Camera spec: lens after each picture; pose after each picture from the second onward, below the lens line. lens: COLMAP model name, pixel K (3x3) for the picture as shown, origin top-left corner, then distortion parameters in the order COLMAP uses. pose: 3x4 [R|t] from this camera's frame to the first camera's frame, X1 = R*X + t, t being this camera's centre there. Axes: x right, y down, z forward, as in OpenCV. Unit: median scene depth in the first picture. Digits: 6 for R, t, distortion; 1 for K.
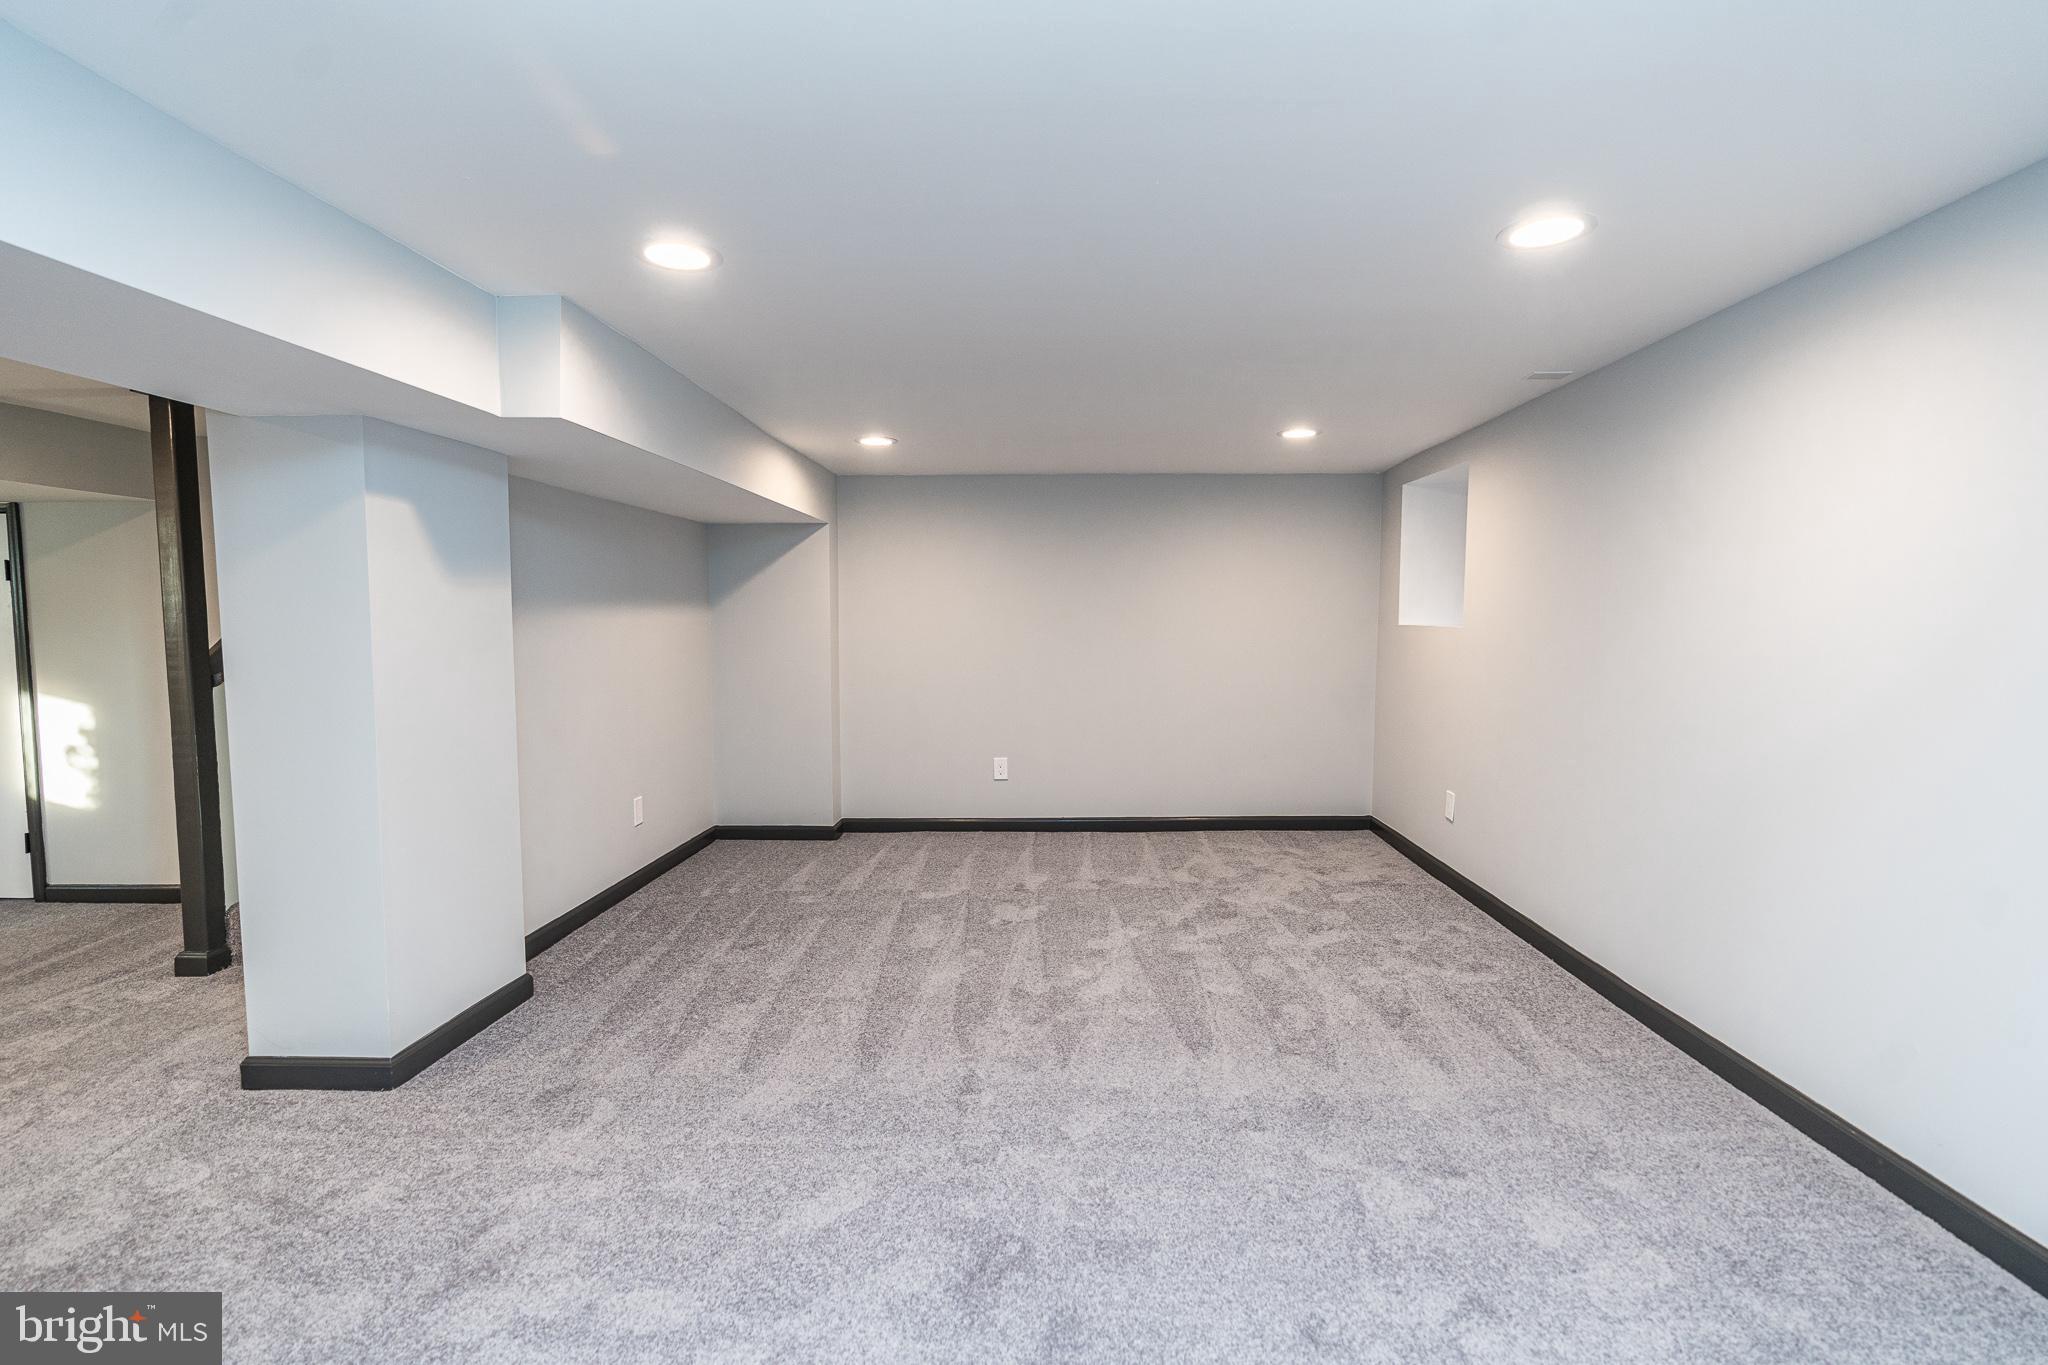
lens RADIAL K [[930.2, 0, 1024.3], [0, 930.2, 676.0], [0, 0, 1]] dist [-0.009308, 0.004382]
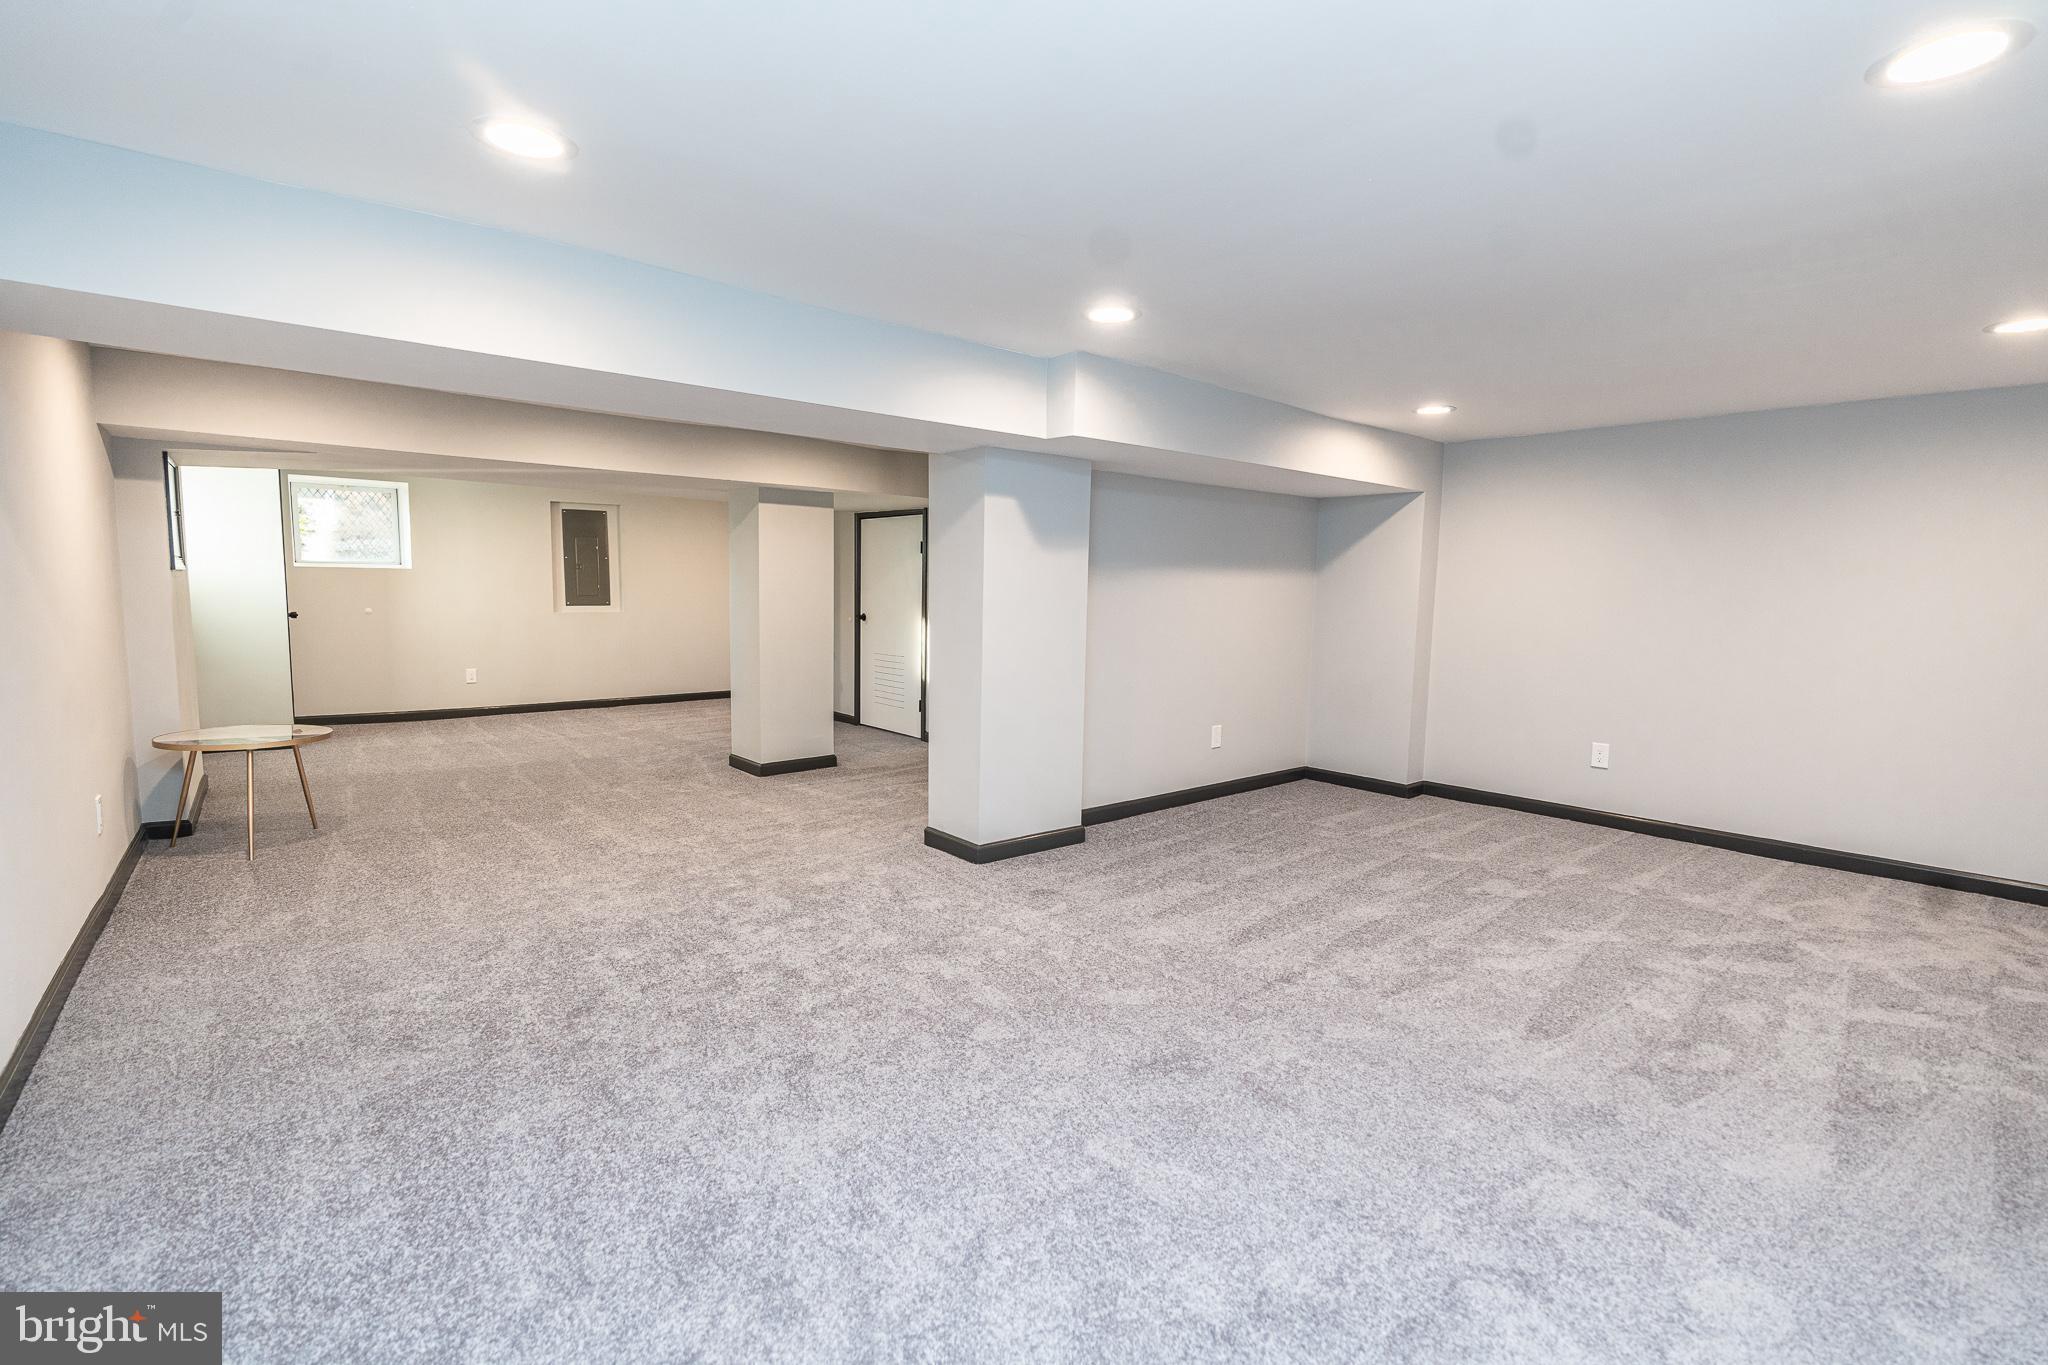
lens RADIAL K [[930.2, 0, 1020.5], [0, 930.2, 689.0], [0, 0, 1]] dist [-0.009308, 0.004382]
pose [[0.663051, 0.097699, -0.742171, 0.409909], [-0.066180, 0.995215, 0.071884, 0.012500], [0.745643, 0.001454, 0.666344, -0.025849]]
